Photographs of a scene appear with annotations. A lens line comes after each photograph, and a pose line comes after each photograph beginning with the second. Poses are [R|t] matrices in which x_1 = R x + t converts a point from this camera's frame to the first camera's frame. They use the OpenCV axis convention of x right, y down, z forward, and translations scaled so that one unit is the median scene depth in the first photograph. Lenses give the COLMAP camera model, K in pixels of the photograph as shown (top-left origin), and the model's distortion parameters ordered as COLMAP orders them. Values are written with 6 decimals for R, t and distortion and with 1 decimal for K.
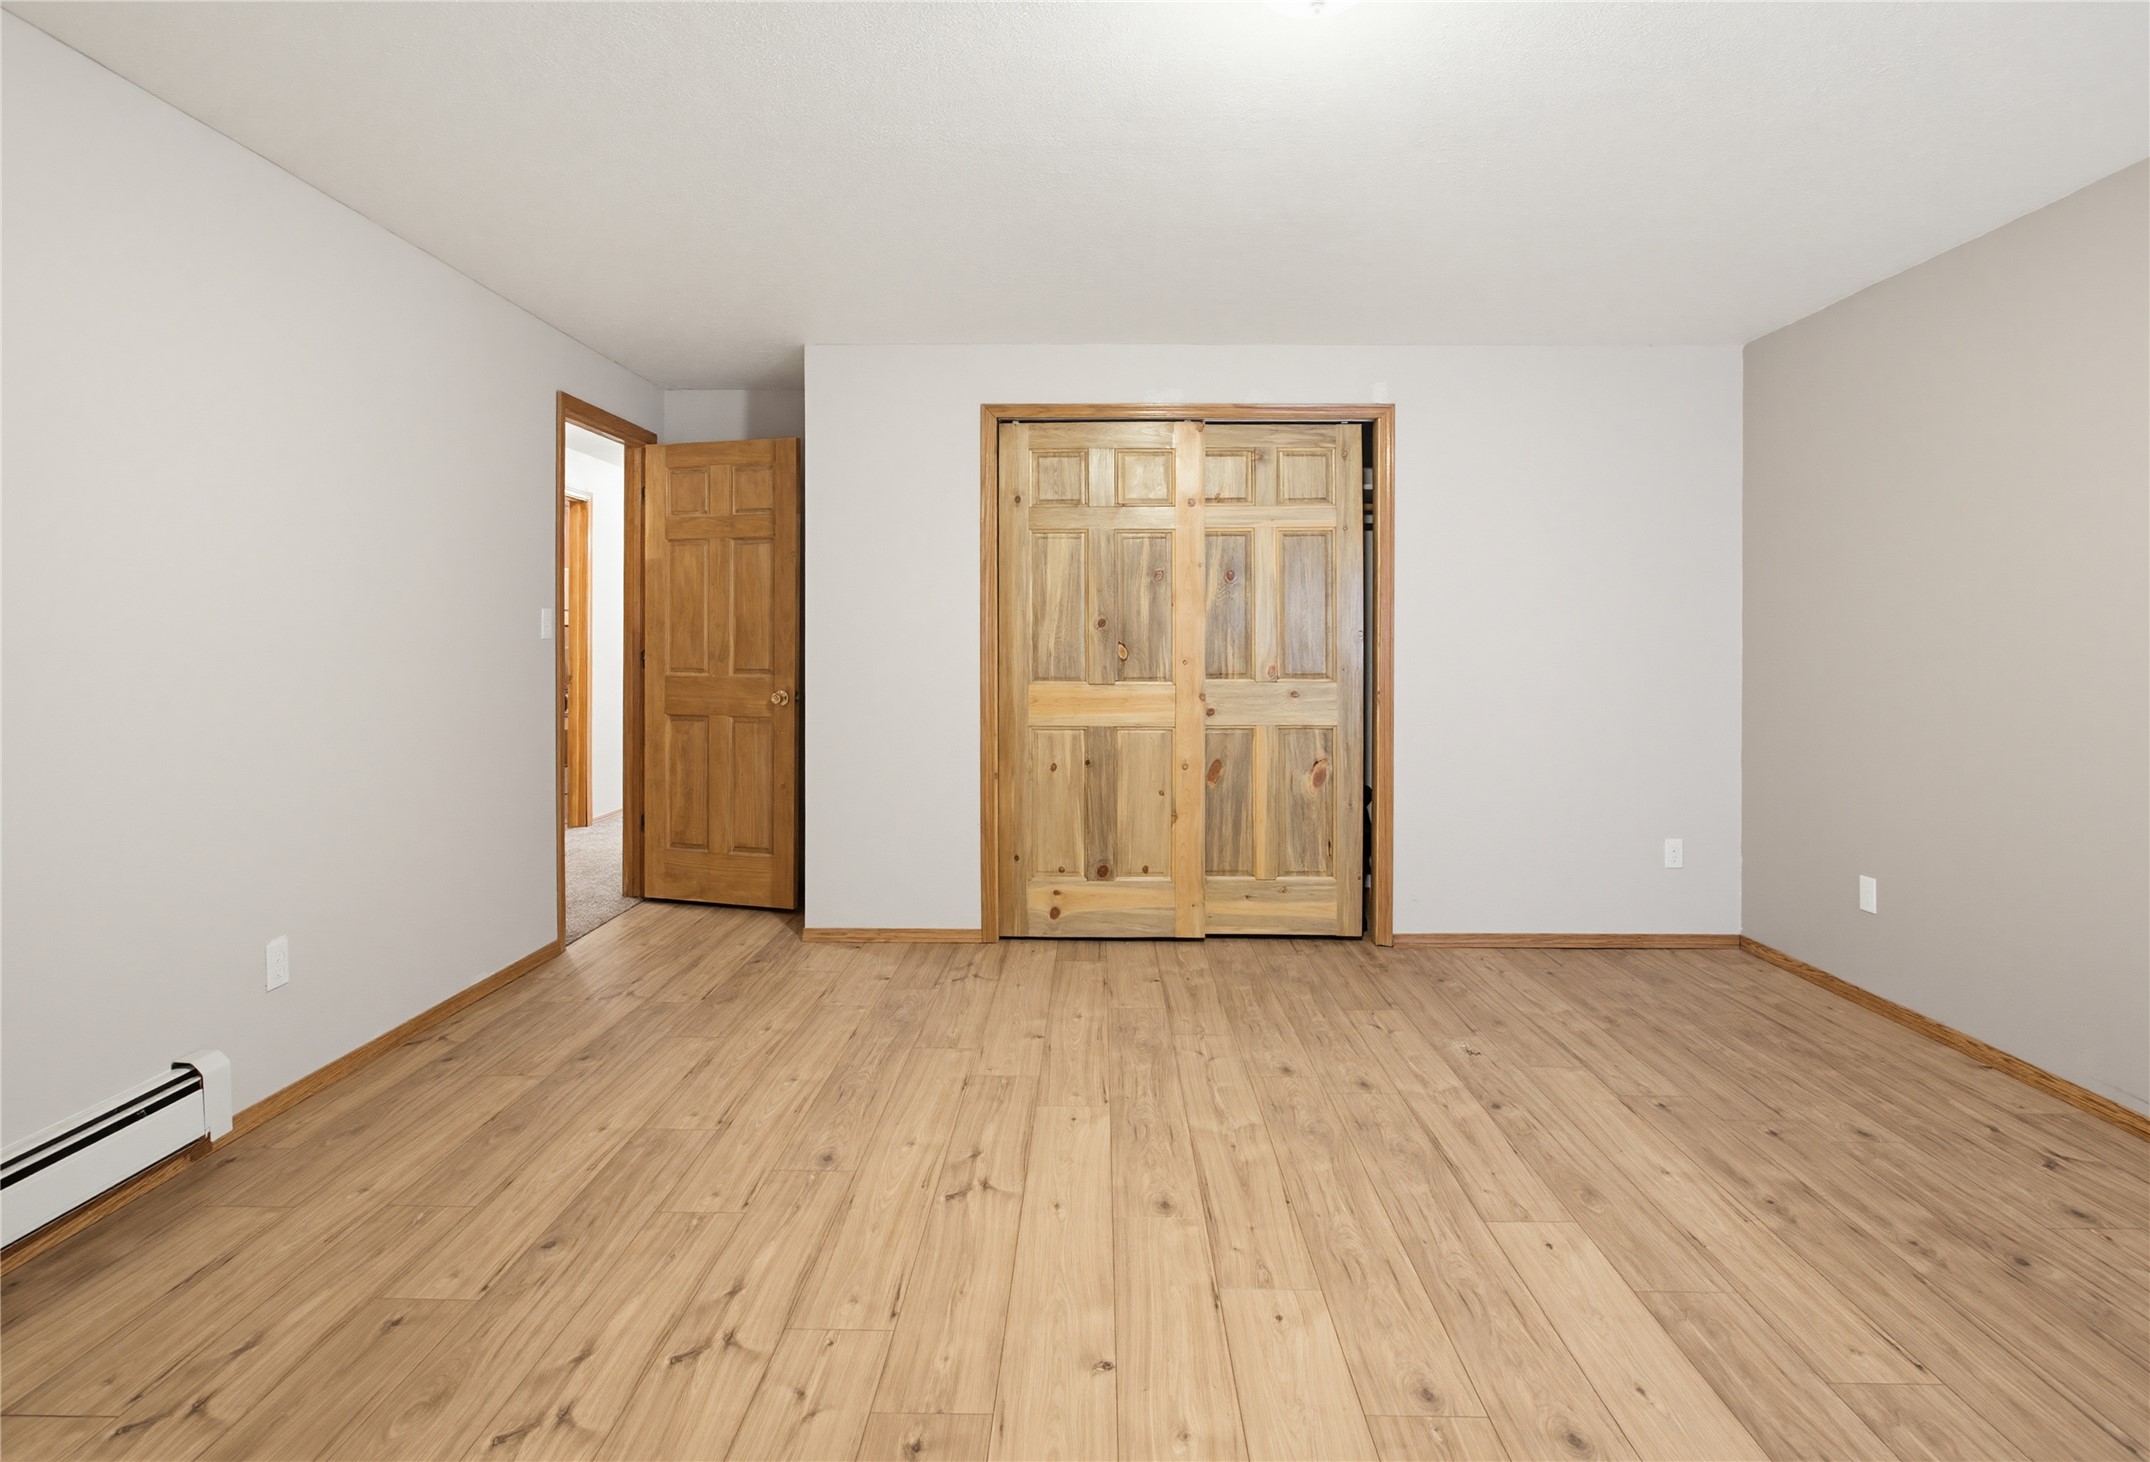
lens RADIAL K [[1074.8, 0, 1075.5], [0, 1074.8, 653.3], [0, 0, 1]] dist [-0.003438, 0.000135]
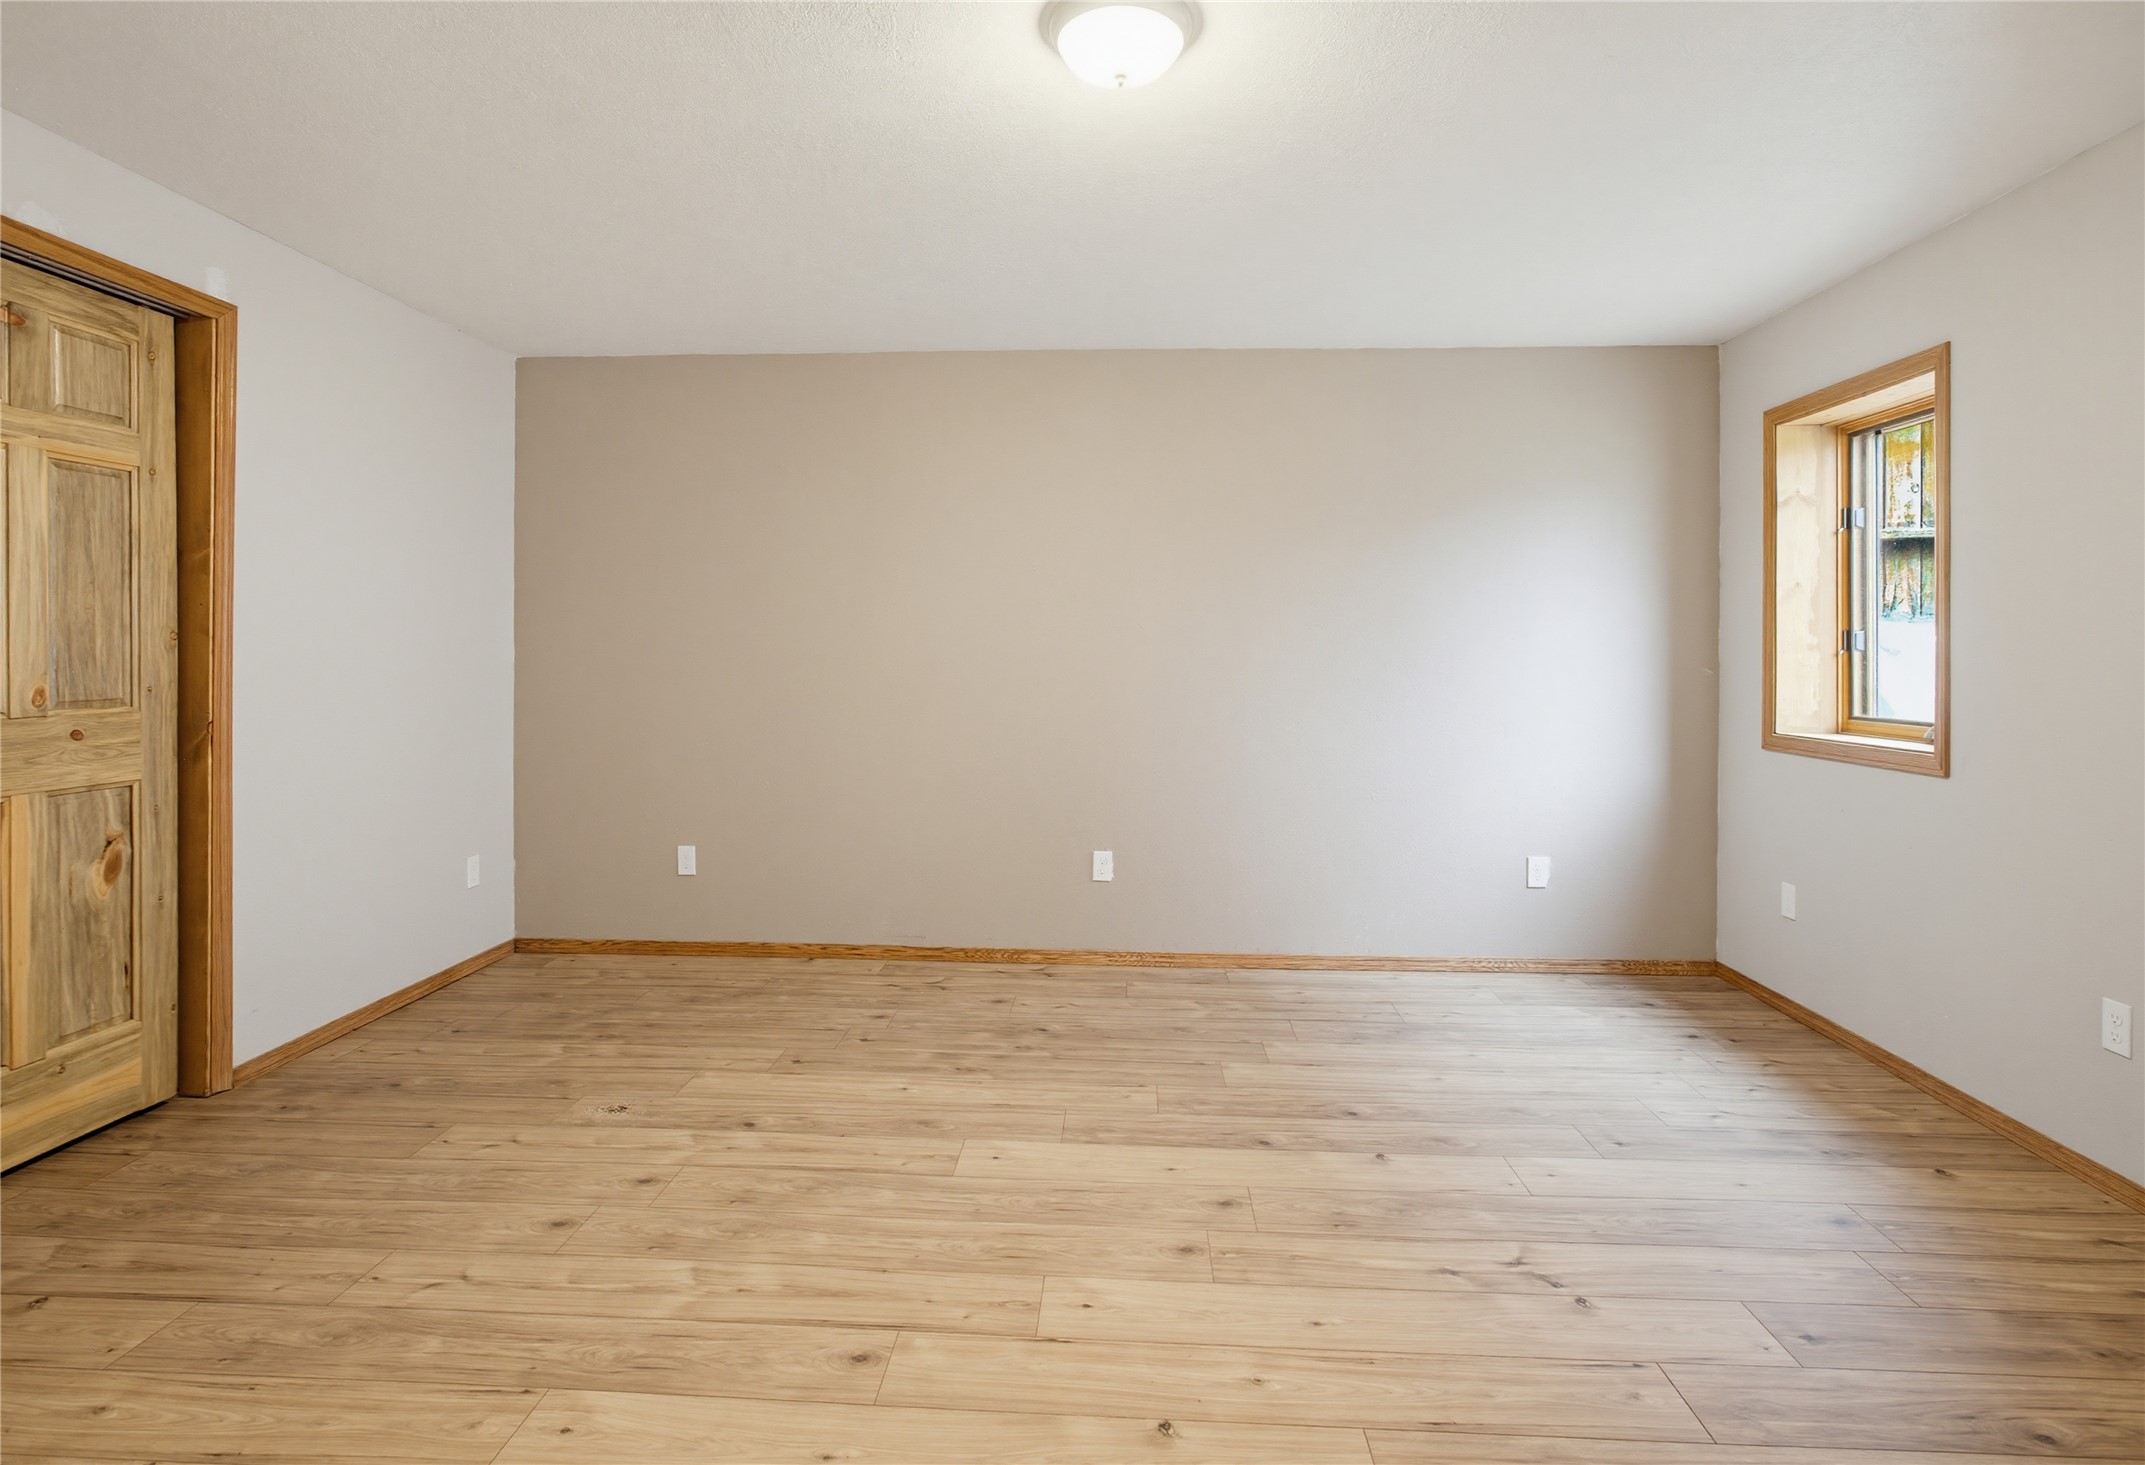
lens RADIAL K [[1096.0, 0, 1063.5], [0, 1096.0, 647.8], [0, 0, 1]] dist [-0.000834, -0.000171]
pose [[0.043983, 0.003276, 0.999027, -0.618344], [0.003776, 0.999987, -0.003445, -0.010214], [-0.999025, 0.003924, 0.043971, 0.689198]]
